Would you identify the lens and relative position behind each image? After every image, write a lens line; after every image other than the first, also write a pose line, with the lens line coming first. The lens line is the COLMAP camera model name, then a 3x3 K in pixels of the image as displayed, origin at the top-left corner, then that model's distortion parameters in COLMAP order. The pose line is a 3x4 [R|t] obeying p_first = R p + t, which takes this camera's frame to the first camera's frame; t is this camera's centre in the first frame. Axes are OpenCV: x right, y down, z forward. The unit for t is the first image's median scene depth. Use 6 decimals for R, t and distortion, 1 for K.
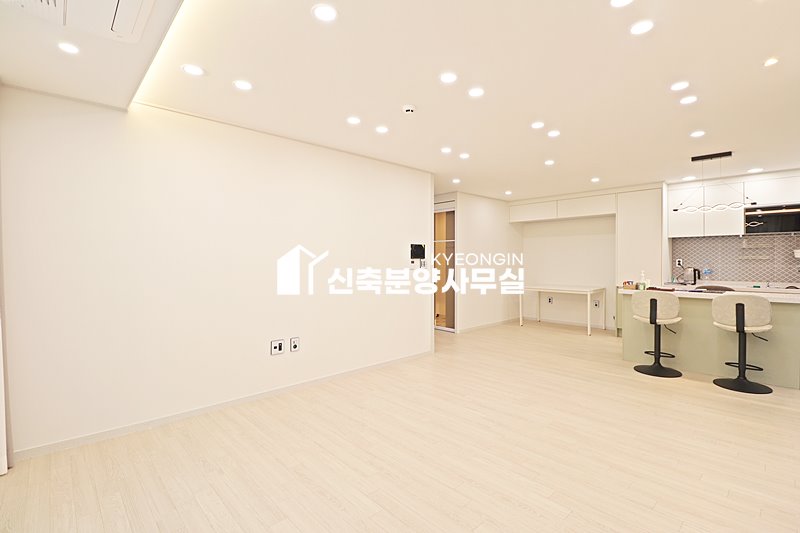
lens RADIAL K [[372.0, 0, 401.7], [0, 372.0, 262.8], [0, 0, 1]] dist [0.002877, -0.014370]
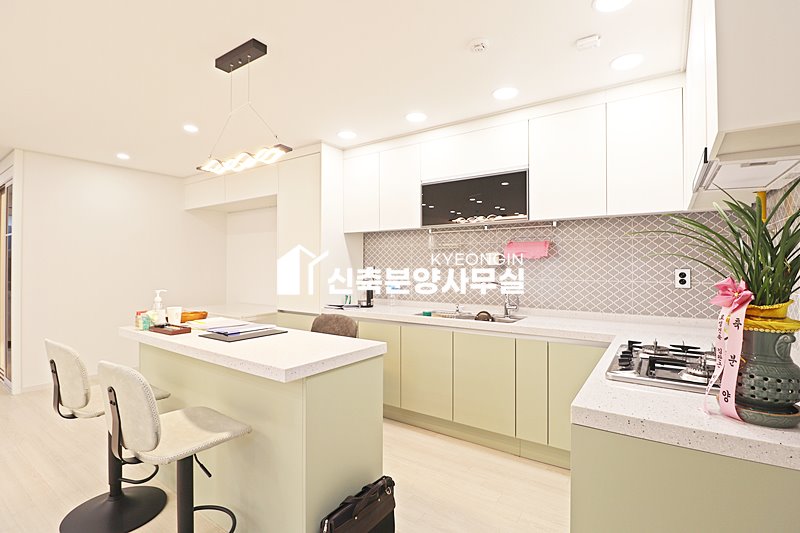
lens RADIAL K [[383.7, 0, 400.0], [0, 383.7, 266.5], [0, 0, 1]] dist [-0.001701, -0.000564]
pose [[0.978409, 0.001748, 0.206669, 0.778793], [-0.000893, 0.999991, -0.004229, -0.009073], [-0.206674, 0.003954, 0.978402, 0.387268]]
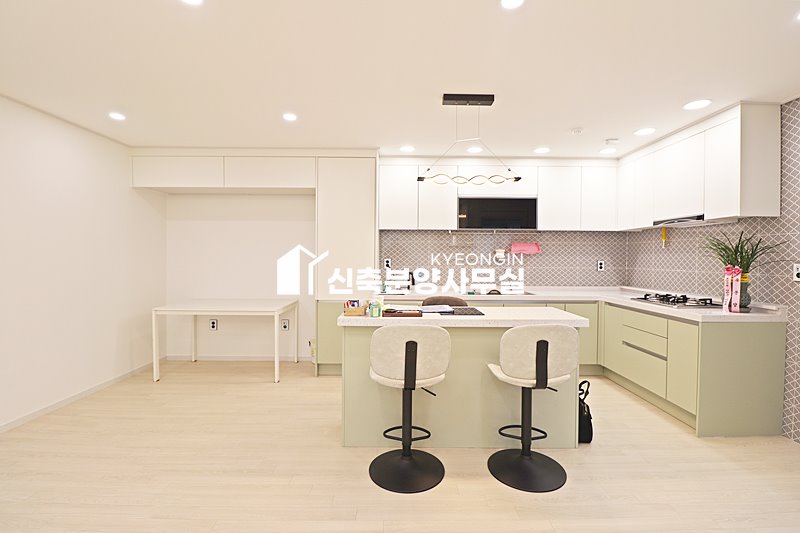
lens RADIAL K [[372.0, 0, 401.7], [0, 372.0, 262.8], [0, 0, 1]] dist [0.002877, -0.014370]
pose [[0.681797, -0.005300, 0.731522, 0.242584], [-0.002985, 0.999945, 0.010027, -0.010817], [-0.731535, -0.009020, 0.681744, 0.536405]]
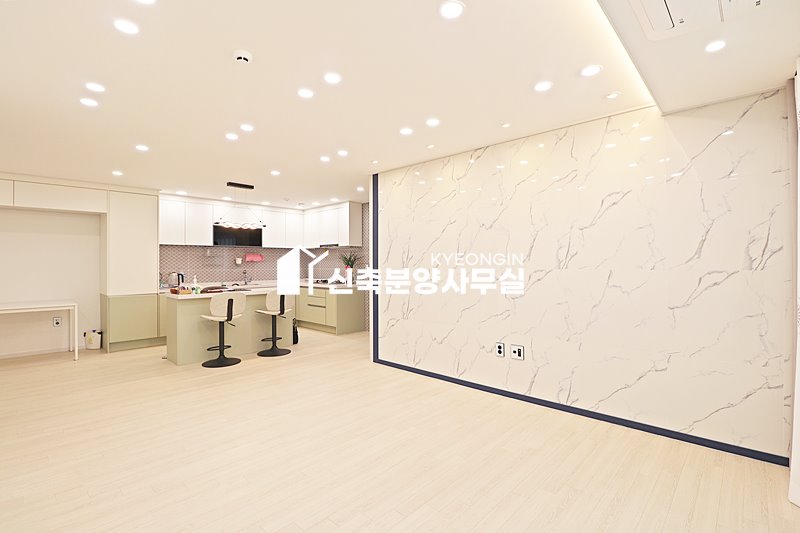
lens RADIAL K [[370.5, 0, 403.4], [0, 370.5, 261.4], [0, 0, 1]] dist [0.003372, -0.014678]
pose [[-0.058106, 0.010348, 0.998257, -0.407321], [0.010576, 0.999897, -0.009749, -0.002696], [-0.998254, 0.009991, -0.058210, 0.422245]]
